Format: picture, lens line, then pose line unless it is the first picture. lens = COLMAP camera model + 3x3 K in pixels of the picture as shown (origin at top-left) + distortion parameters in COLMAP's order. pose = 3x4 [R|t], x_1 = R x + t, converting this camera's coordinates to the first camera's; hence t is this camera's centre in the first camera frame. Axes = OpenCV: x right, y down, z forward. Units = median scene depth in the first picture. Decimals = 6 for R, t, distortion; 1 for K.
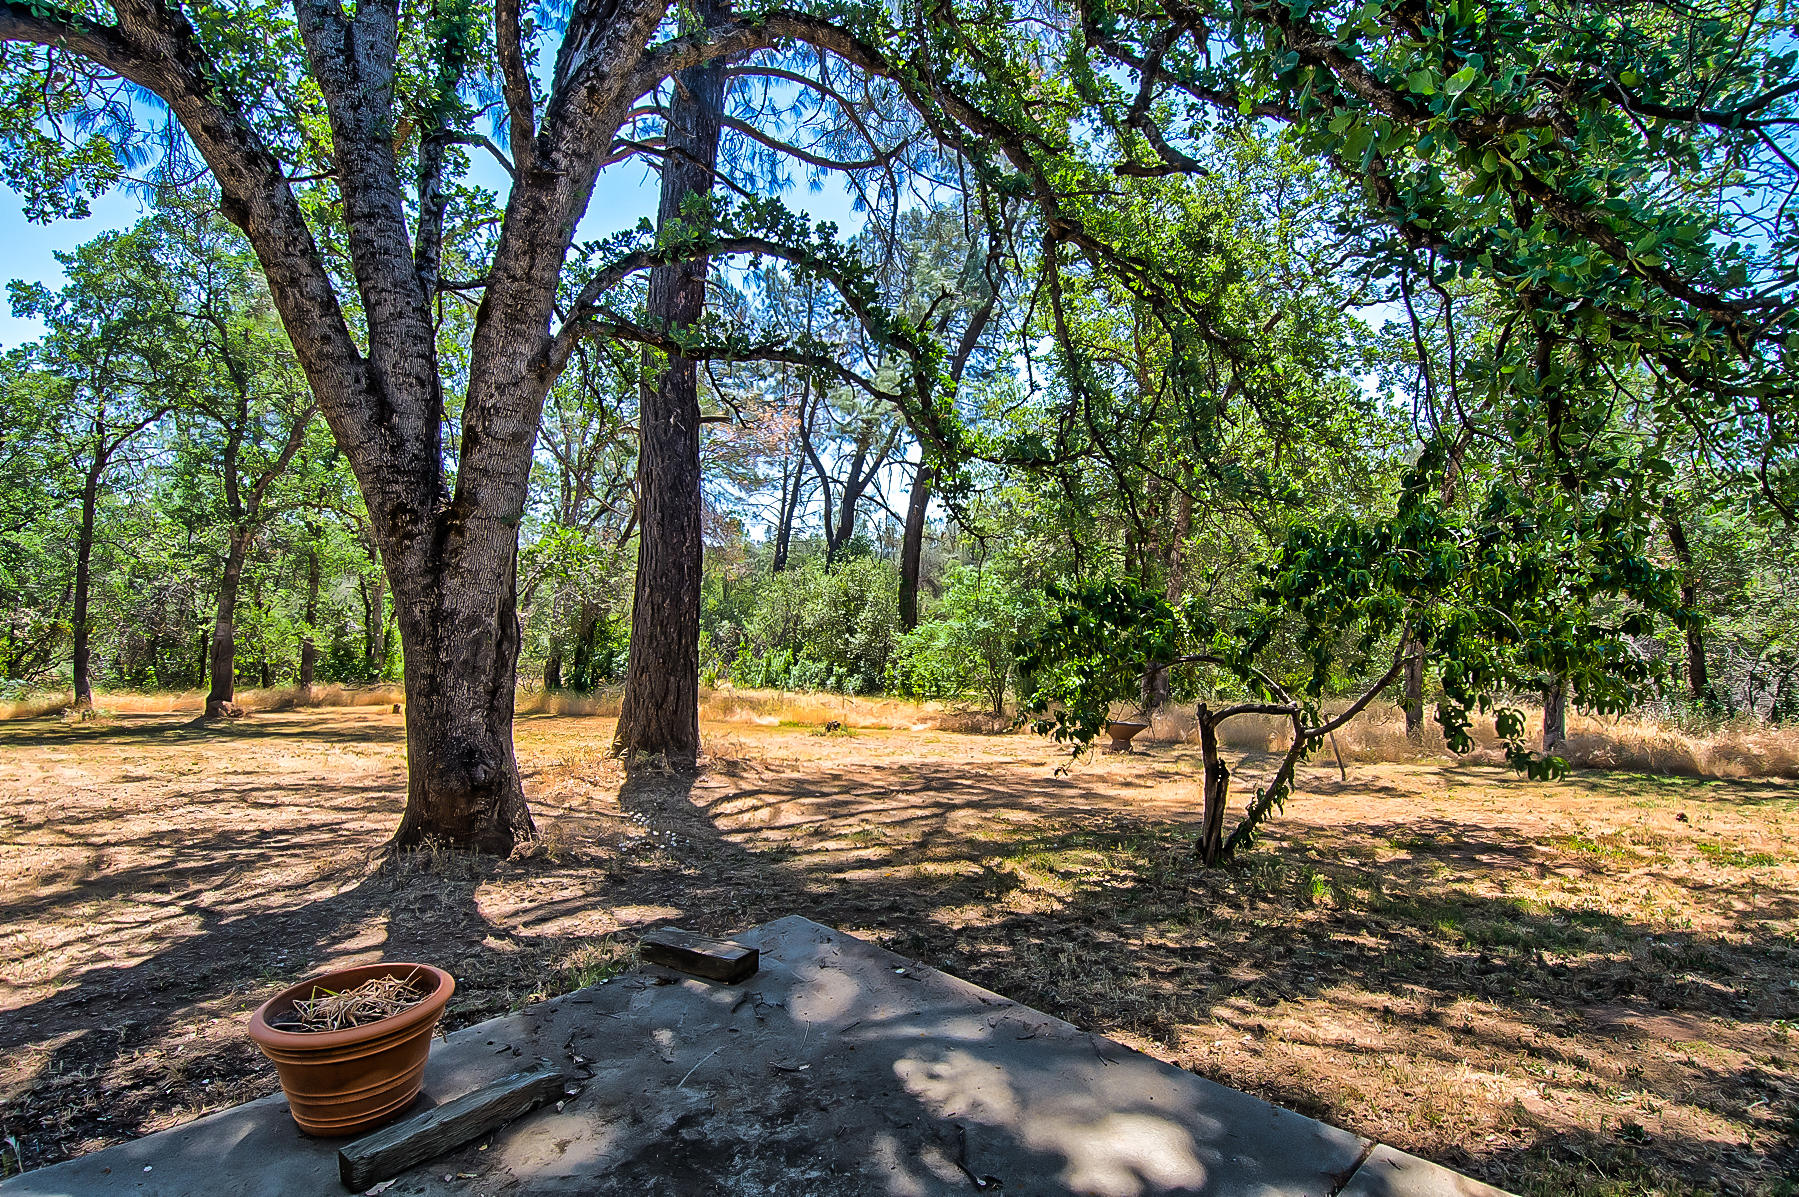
lens RADIAL K [[949.7, 0, 899.5], [0, 949.7, 598.5], [0, 0, 1]] dist [-0.005203, -0.000960]
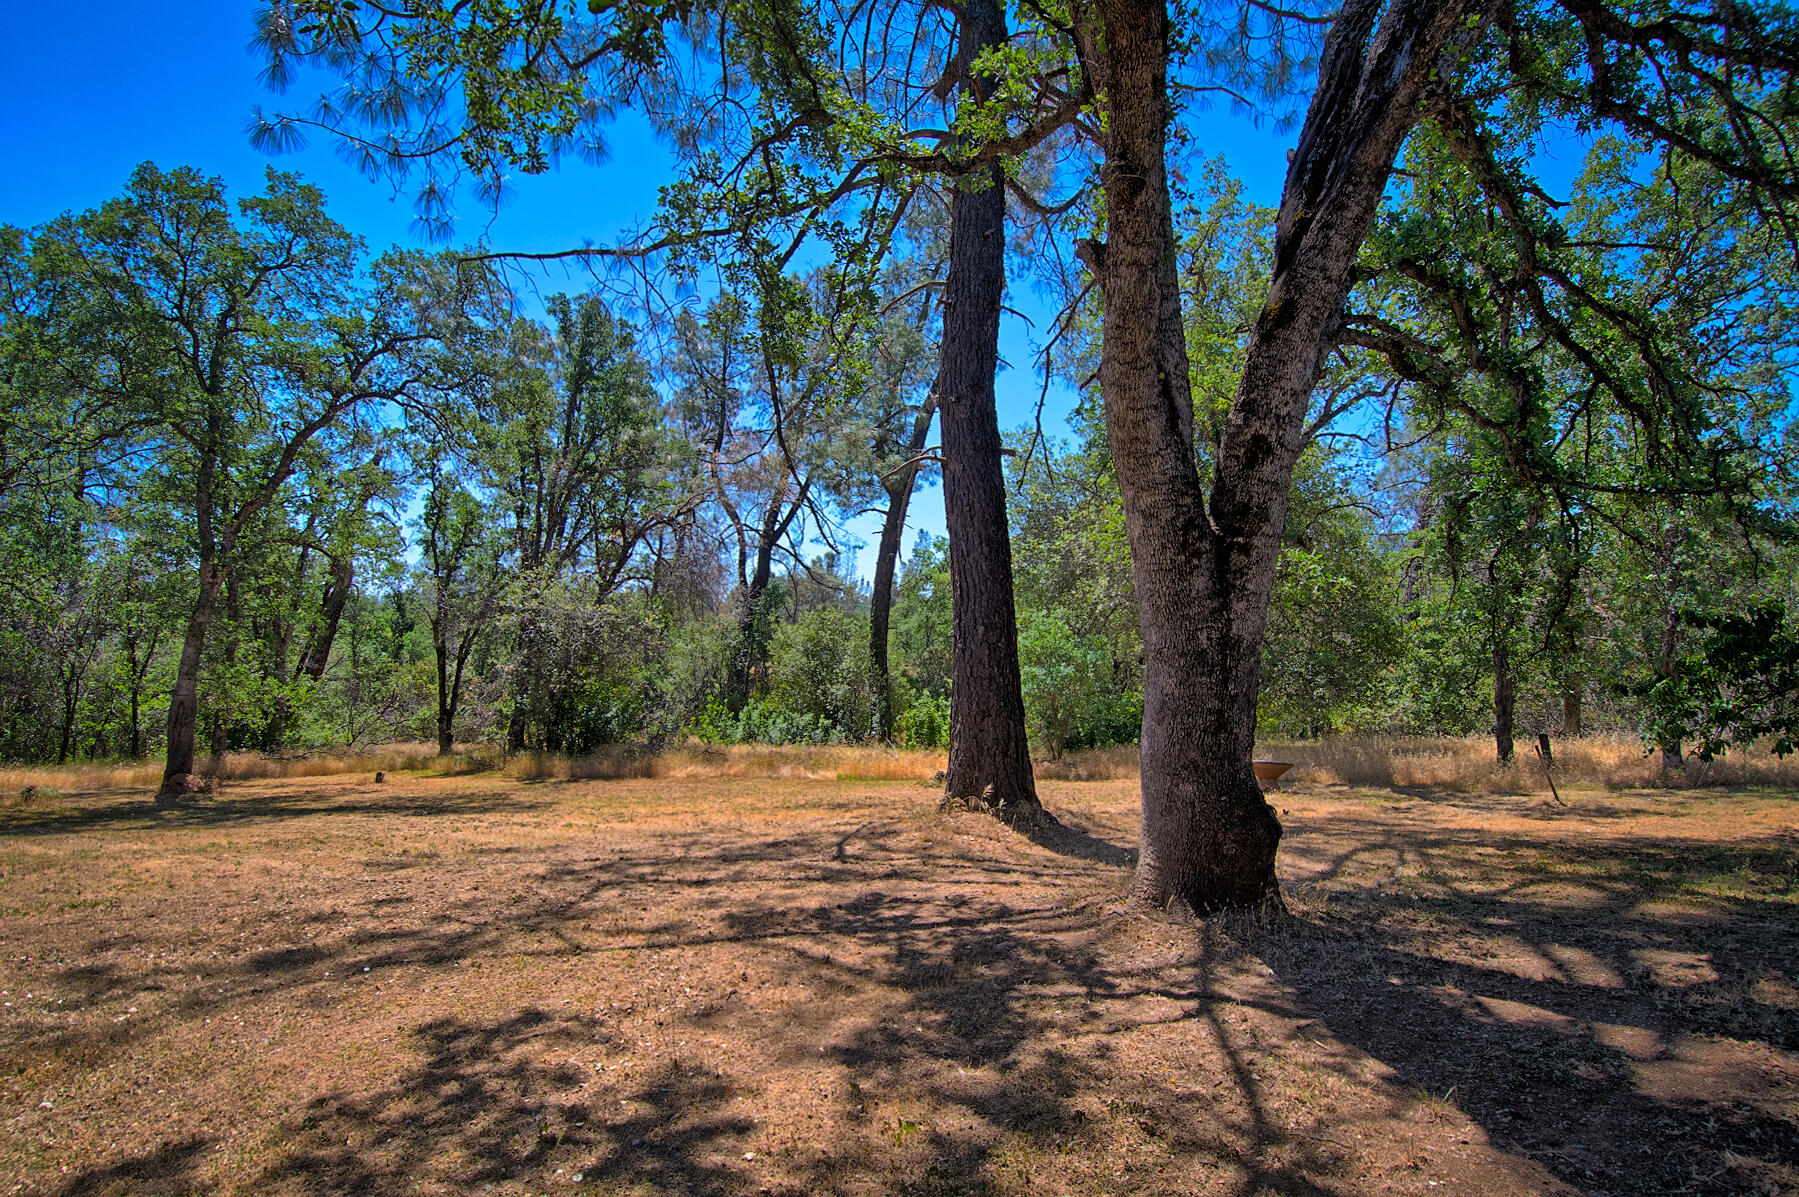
lens RADIAL K [[949.7, 0, 899.5], [0, 949.7, 598.5], [0, 0, 1]] dist [-0.005203, -0.000960]
pose [[0.980202, 0.005987, 0.197908, -0.251391], [0.005323, 0.998384, -0.056570, 0.006538], [-0.197927, 0.056503, 0.978587, 0.047239]]
